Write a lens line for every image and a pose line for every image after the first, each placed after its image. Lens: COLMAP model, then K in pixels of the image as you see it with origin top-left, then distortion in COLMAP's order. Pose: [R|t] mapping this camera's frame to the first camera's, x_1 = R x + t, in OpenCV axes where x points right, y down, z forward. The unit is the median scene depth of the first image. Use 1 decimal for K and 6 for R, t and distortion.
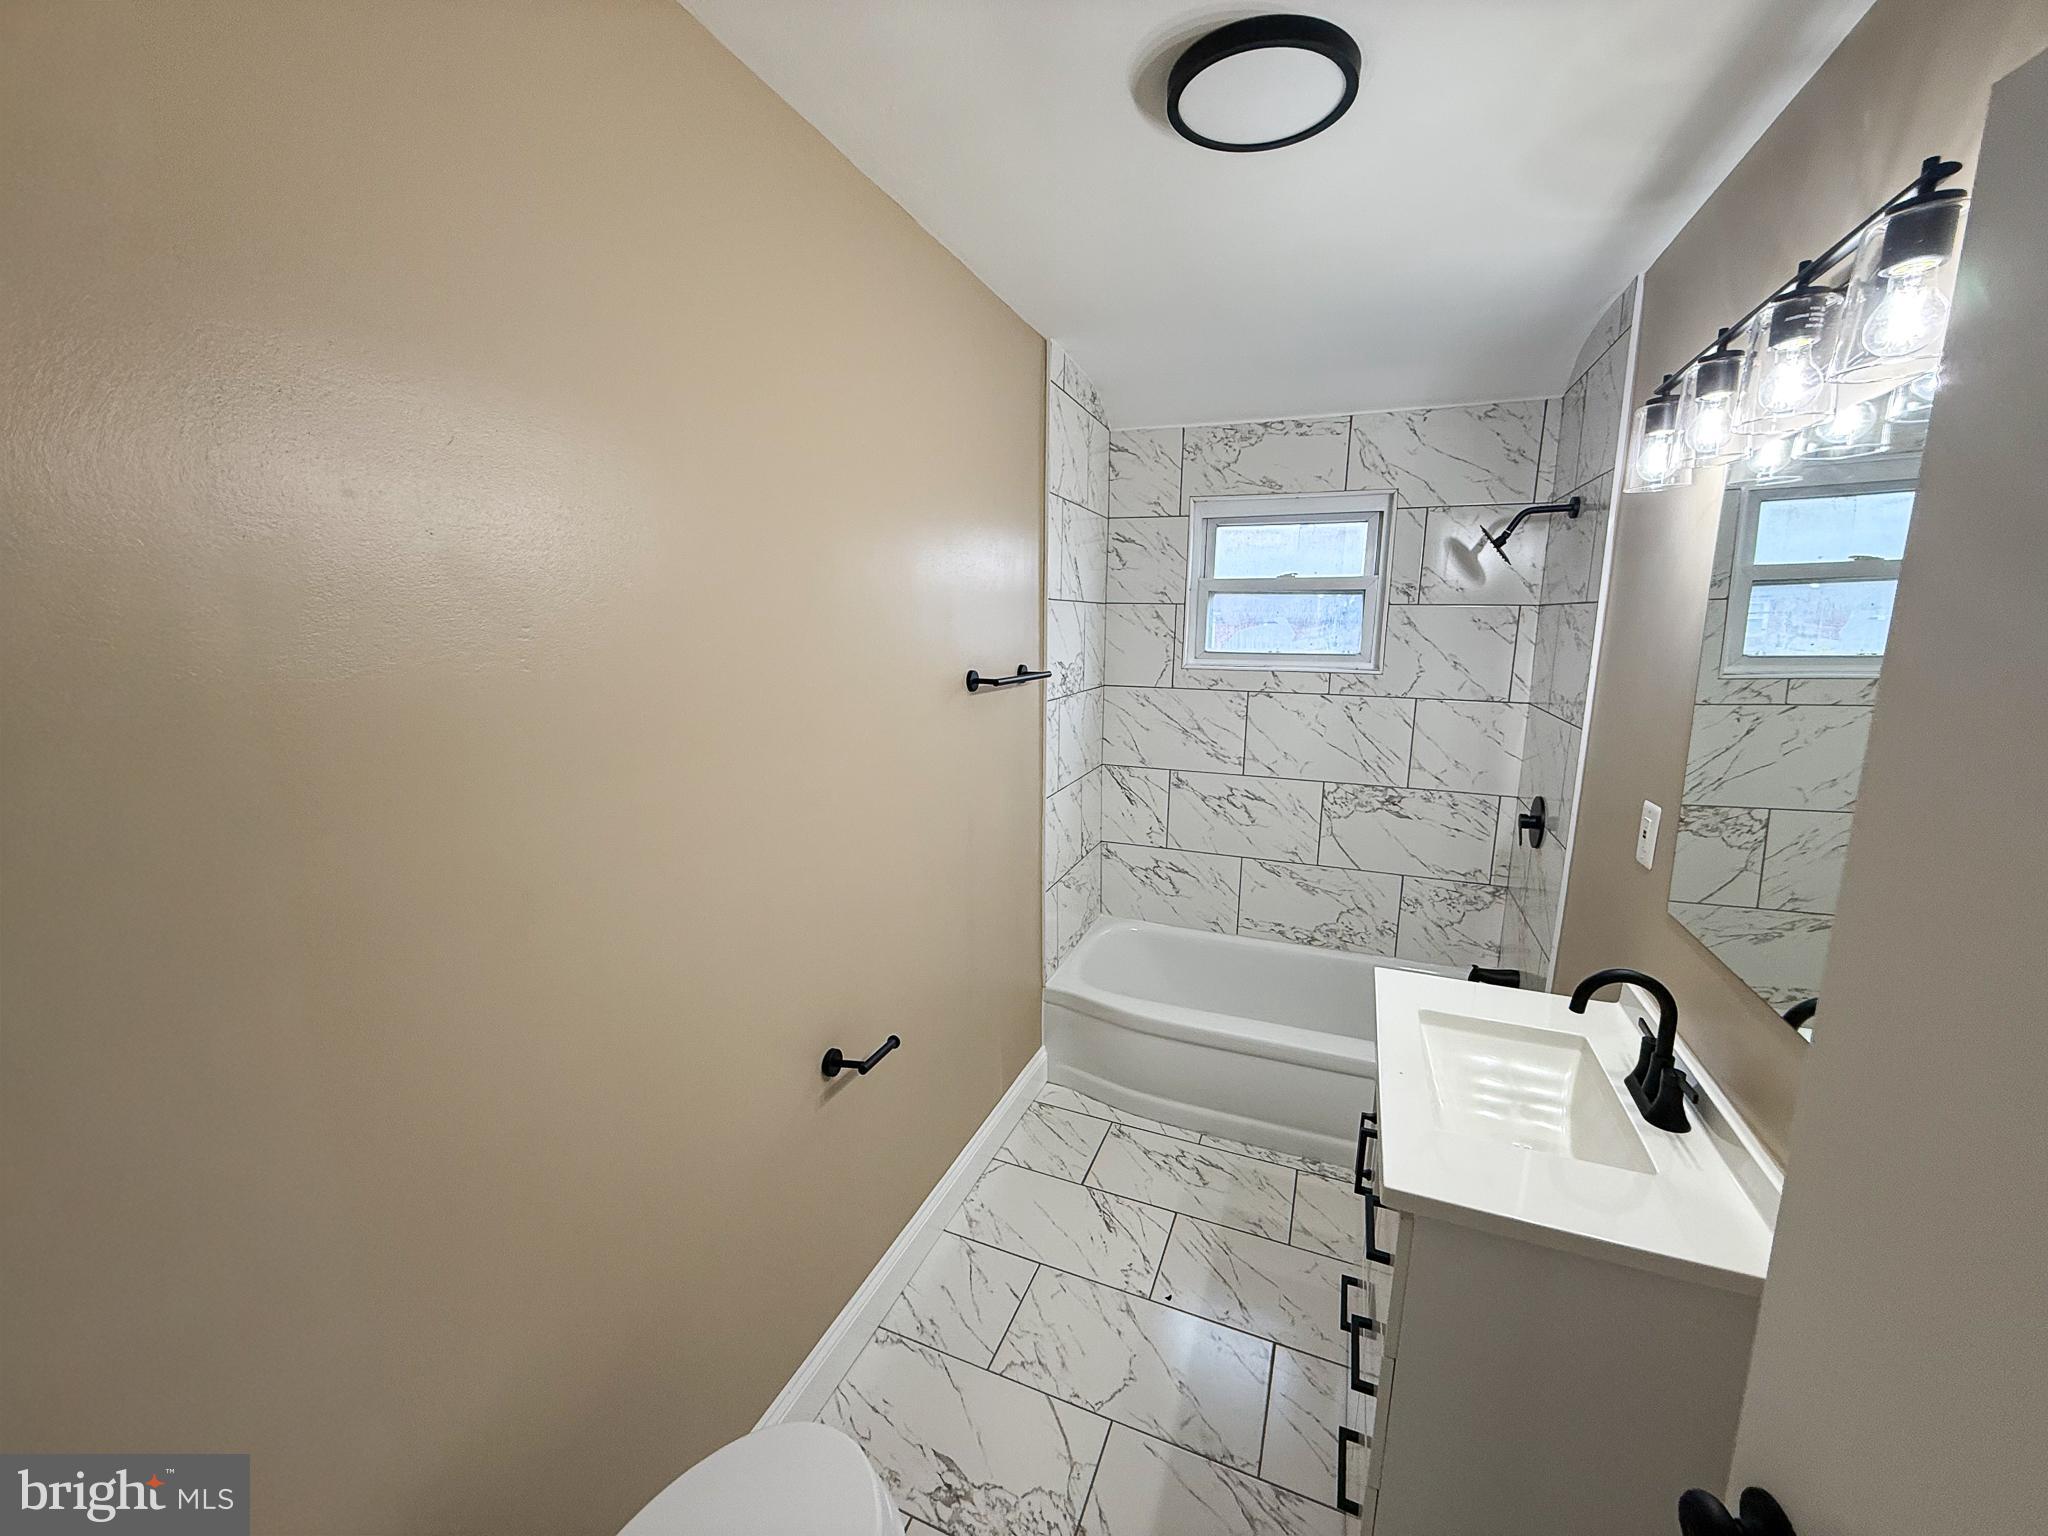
lens RADIAL K [[815.7, 0, 1009.1], [0, 815.7, 768.9], [0, 0, 1]] dist [0.002238, -0.000096]
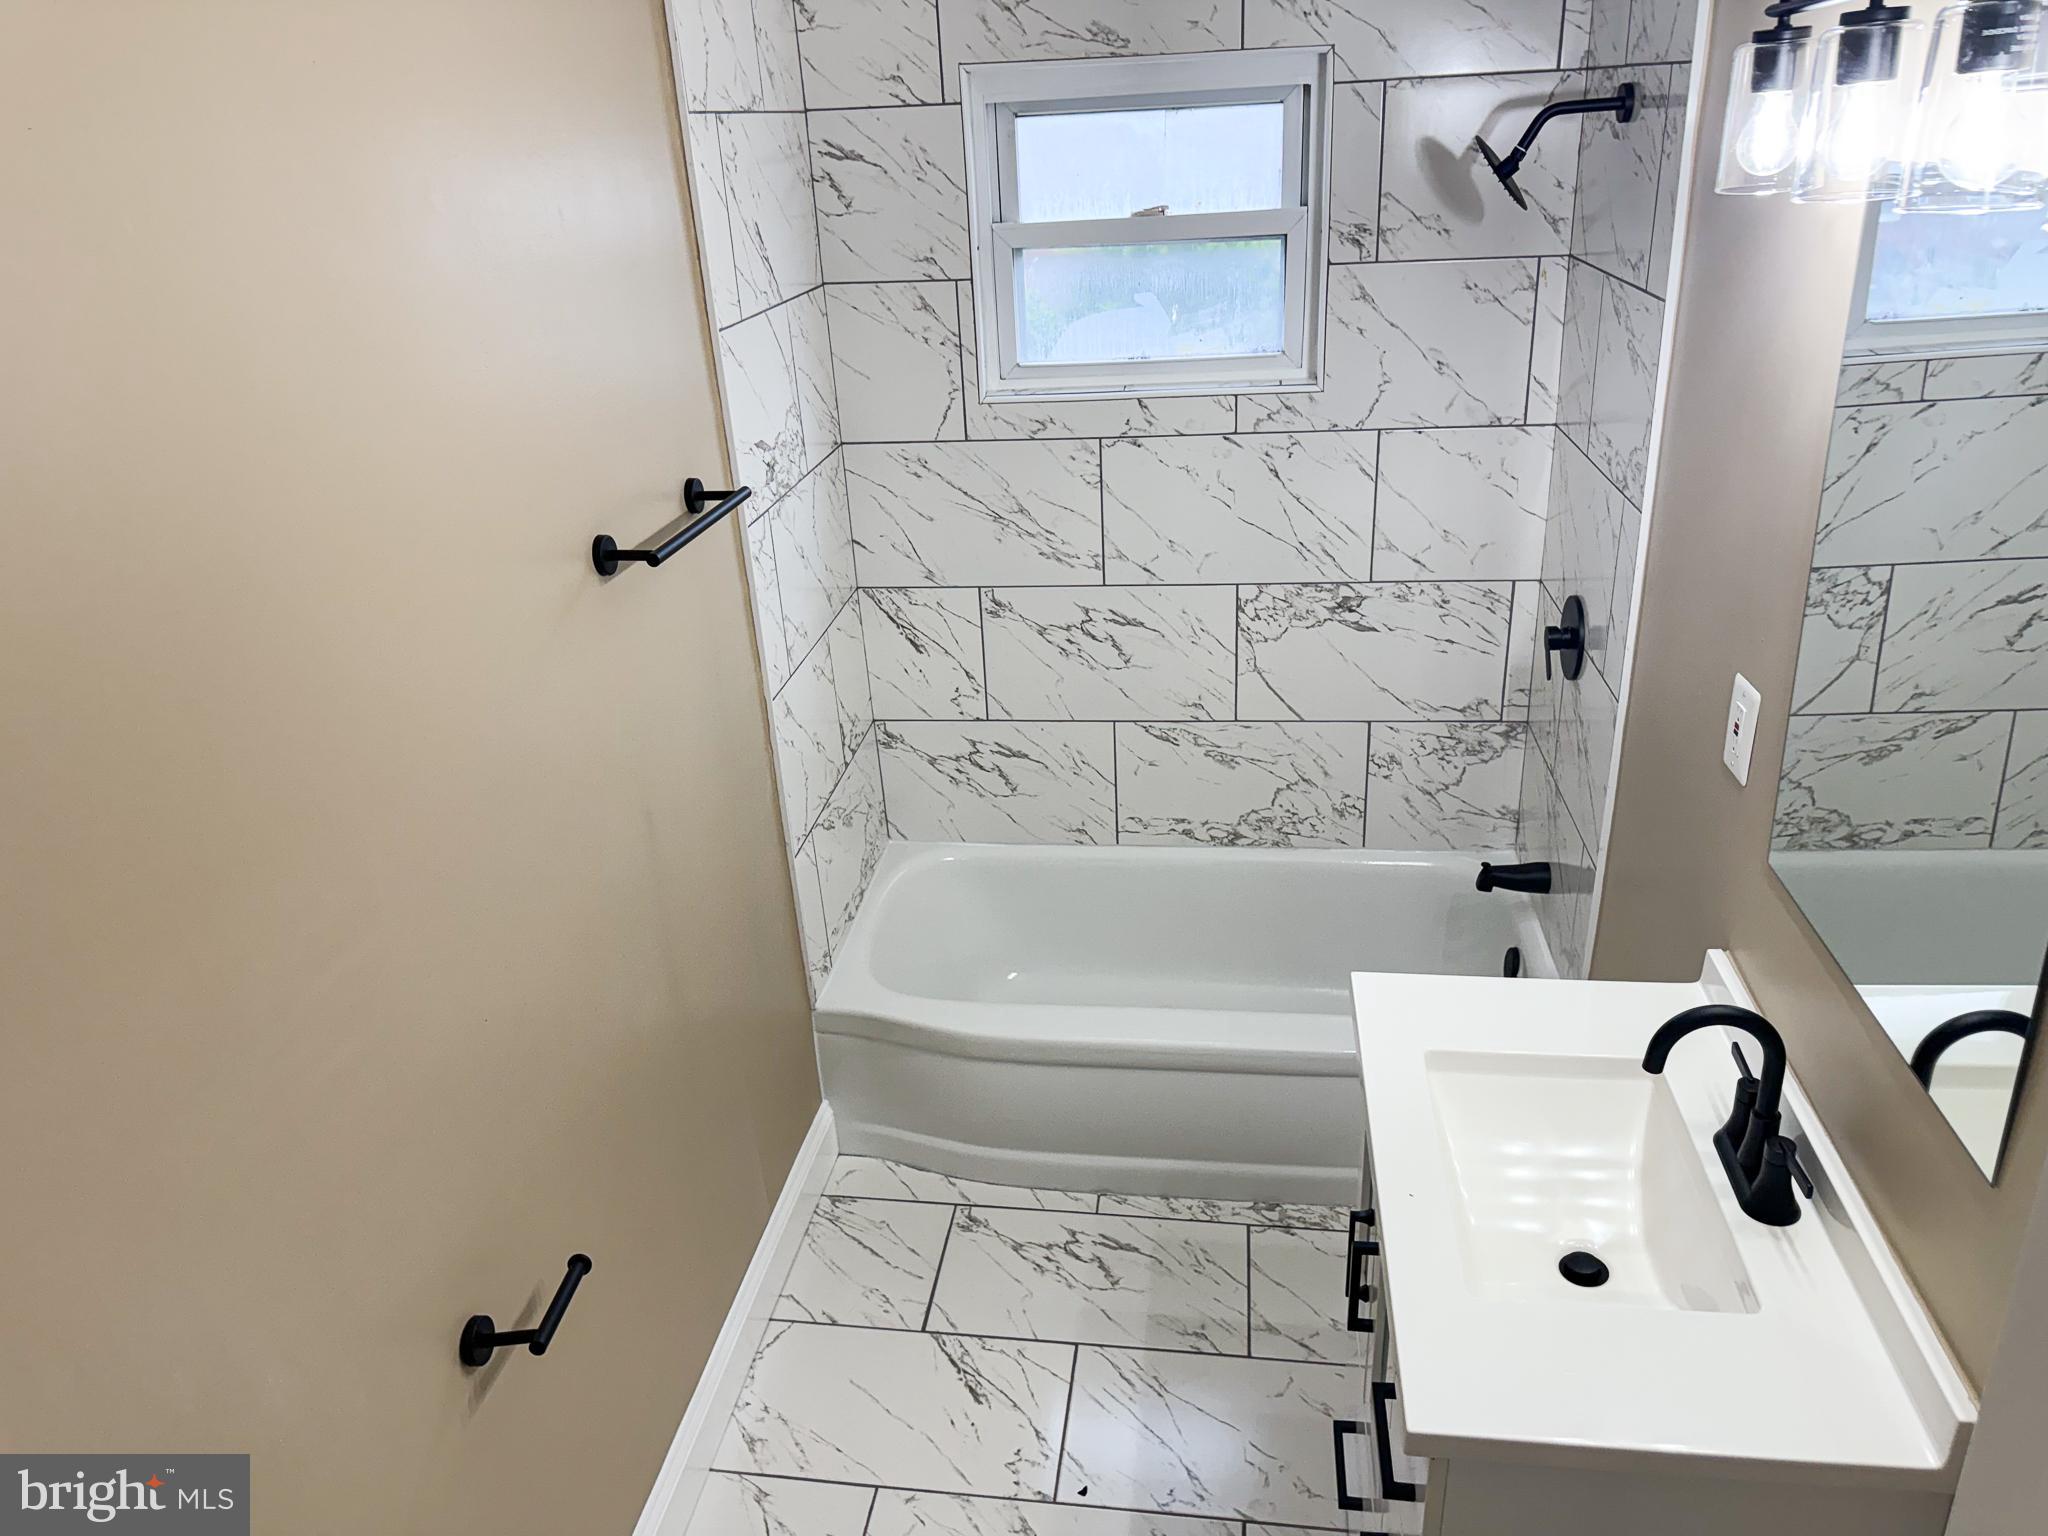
lens RADIAL K [[1456.3, 0, 1017.2], [0, 1456.3, 759.7], [0, 0, 1]] dist [0.061986, -0.058036]
pose [[0.965722, -0.155546, 0.207814, -0.004659], [0.104853, 0.966113, 0.235864, -0.144120], [-0.237460, -0.205989, 0.949306, 0.022101]]
